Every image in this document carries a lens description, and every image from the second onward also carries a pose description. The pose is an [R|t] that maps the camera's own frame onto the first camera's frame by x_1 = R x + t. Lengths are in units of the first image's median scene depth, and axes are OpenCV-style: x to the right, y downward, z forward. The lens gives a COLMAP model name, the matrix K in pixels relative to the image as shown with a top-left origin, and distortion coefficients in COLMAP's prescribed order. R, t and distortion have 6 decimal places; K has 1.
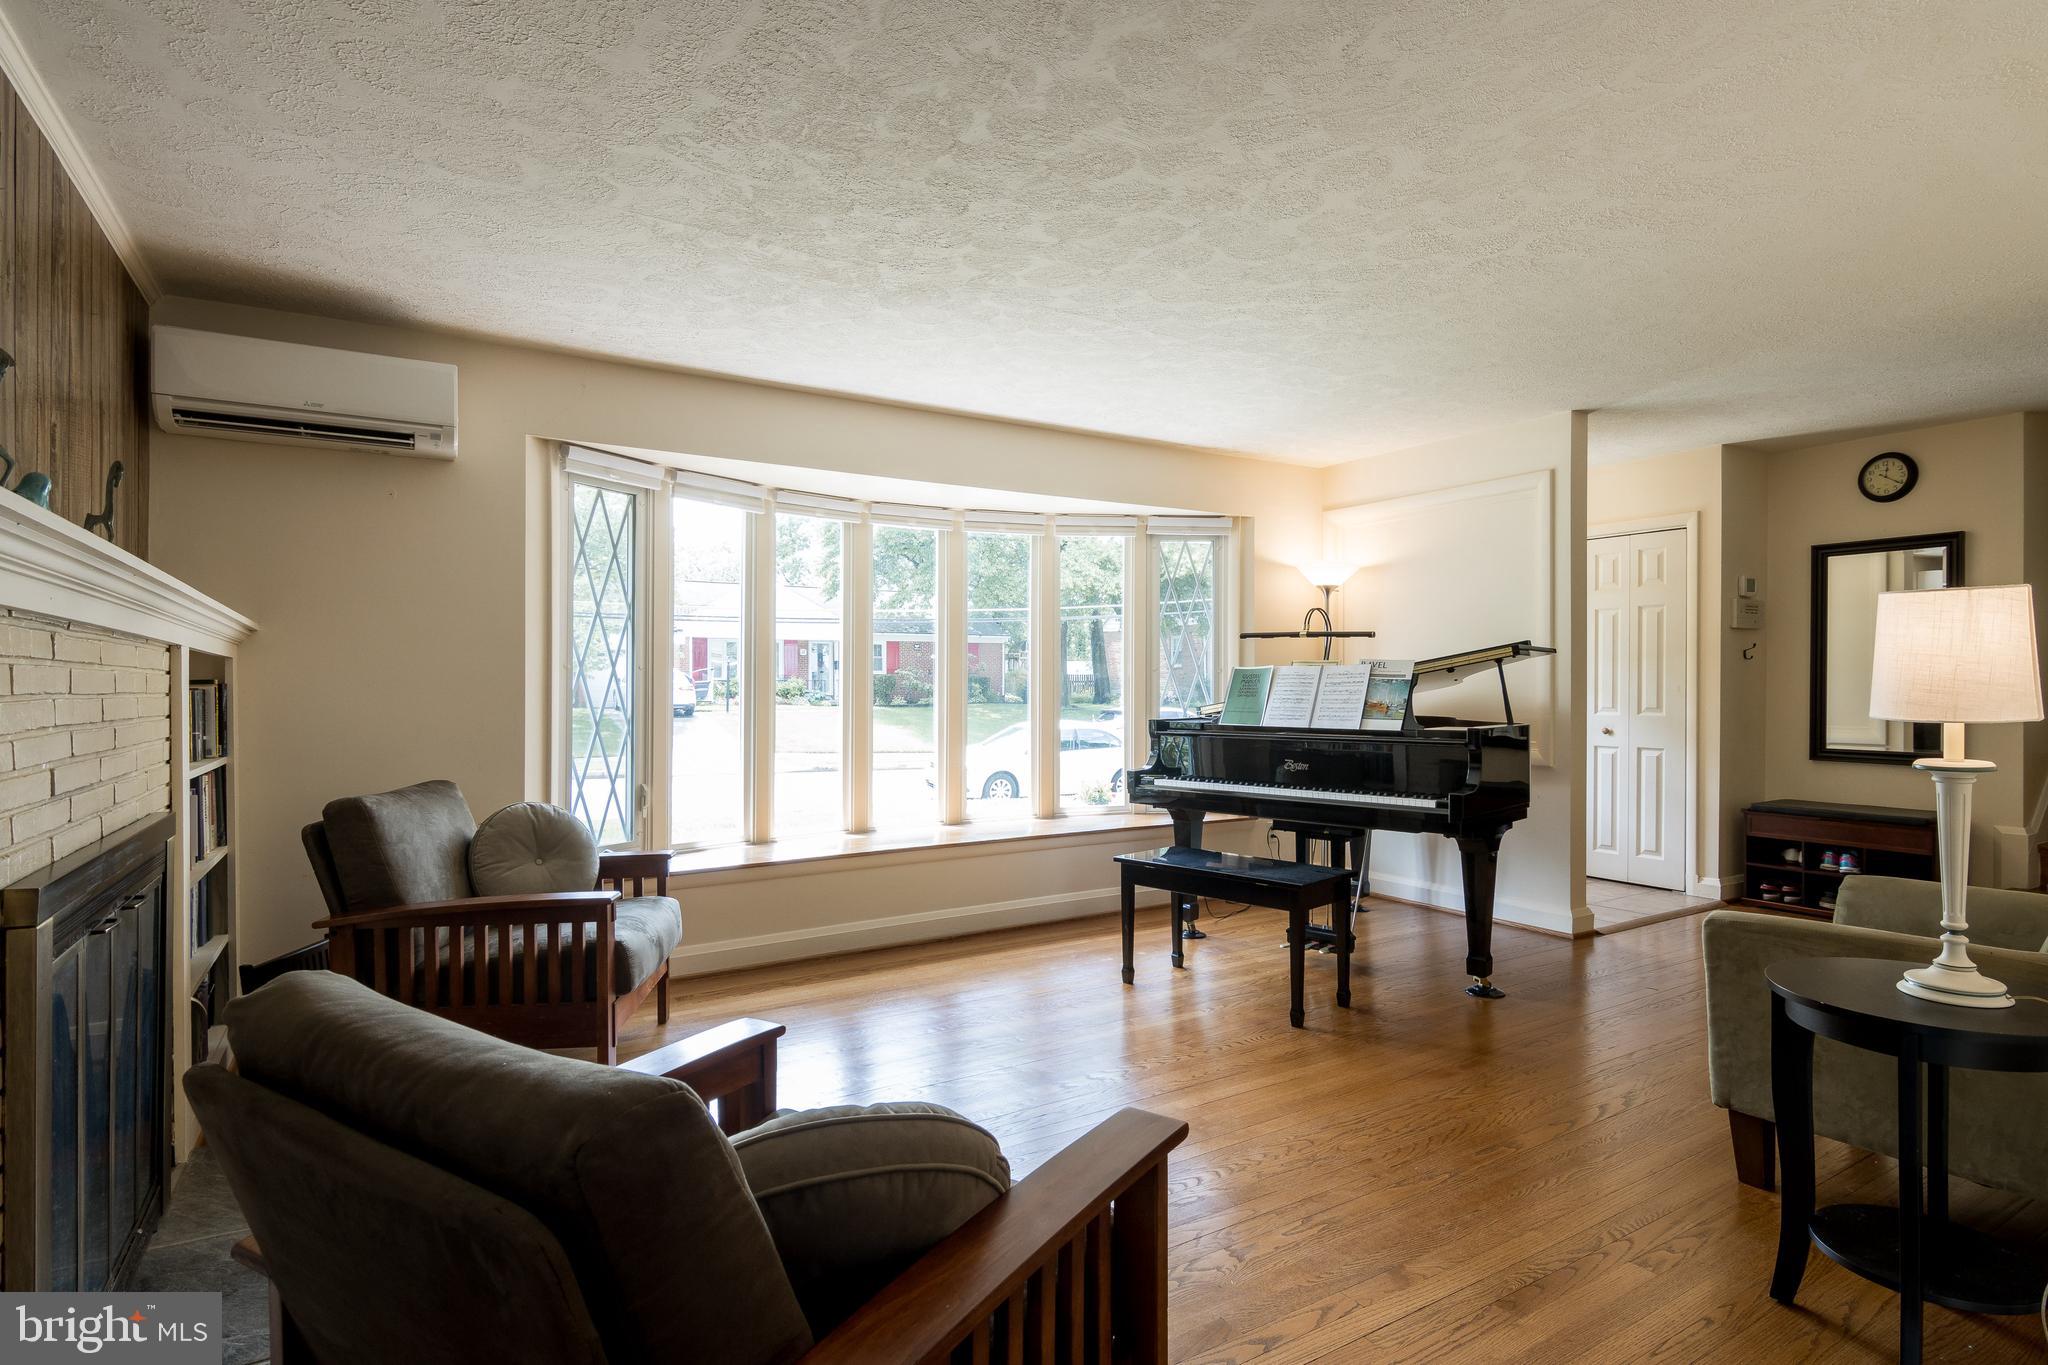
lens RADIAL K [[1055.7, 0, 1037.4], [0, 1055.7, 665.2], [0, 0, 1]] dist [0.032478, -0.017353]
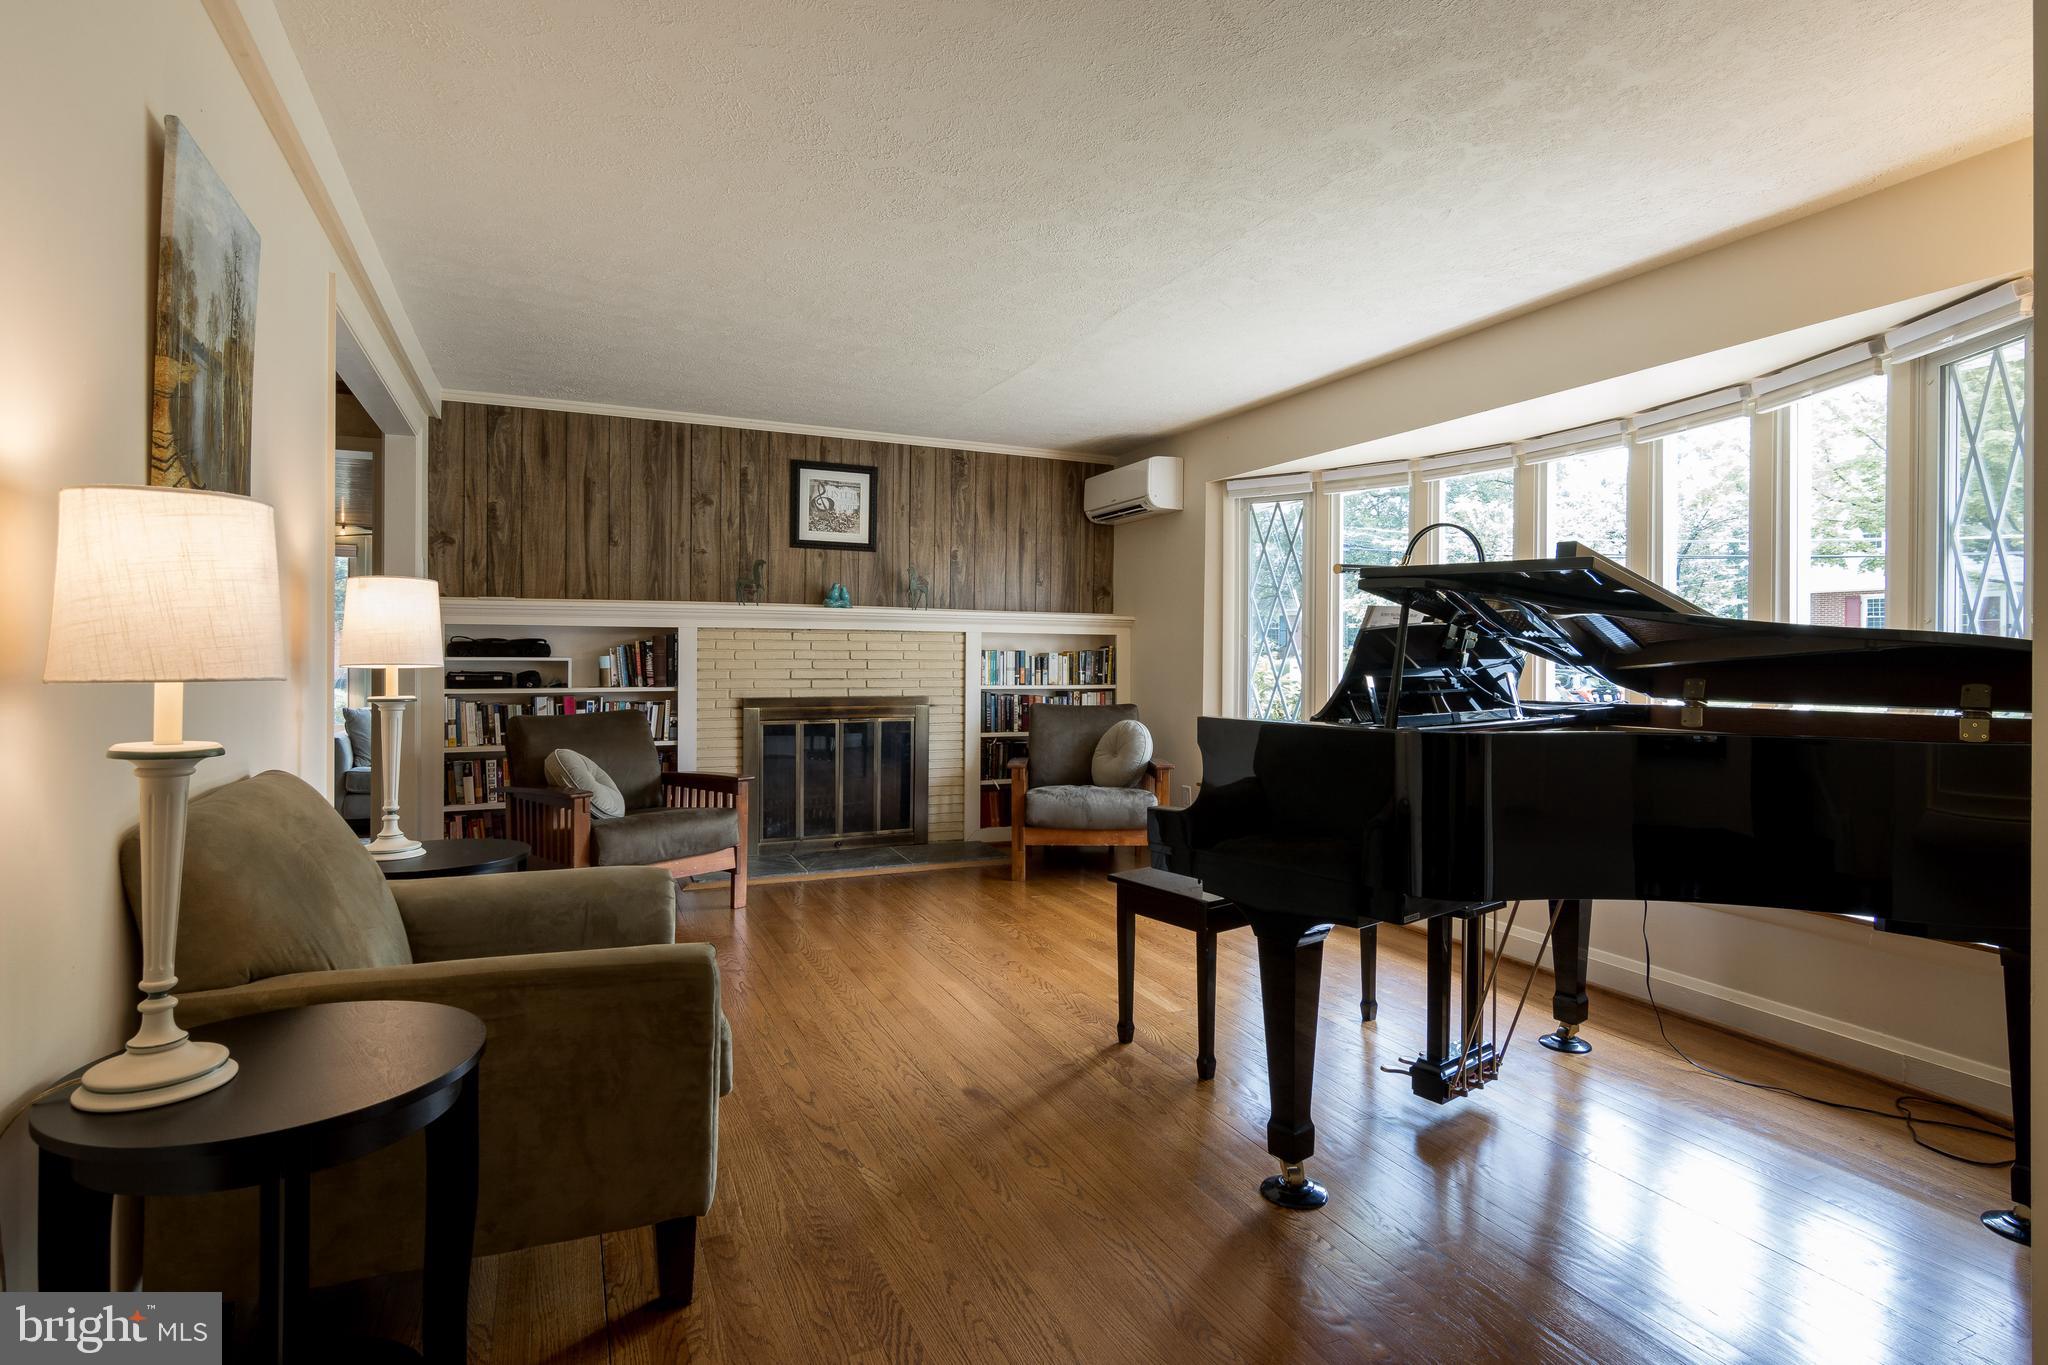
lens RADIAL K [[1042.2, 0, 1030.3], [0, 1042.2, 644.8], [0, 0, 1]] dist [0.028769, -0.016788]
pose [[-0.135532, -0.003702, -0.990766, 0.897289], [0.015902, 0.999856, -0.005911, 0.014918], [0.990645, -0.016556, -0.135454, 0.847623]]
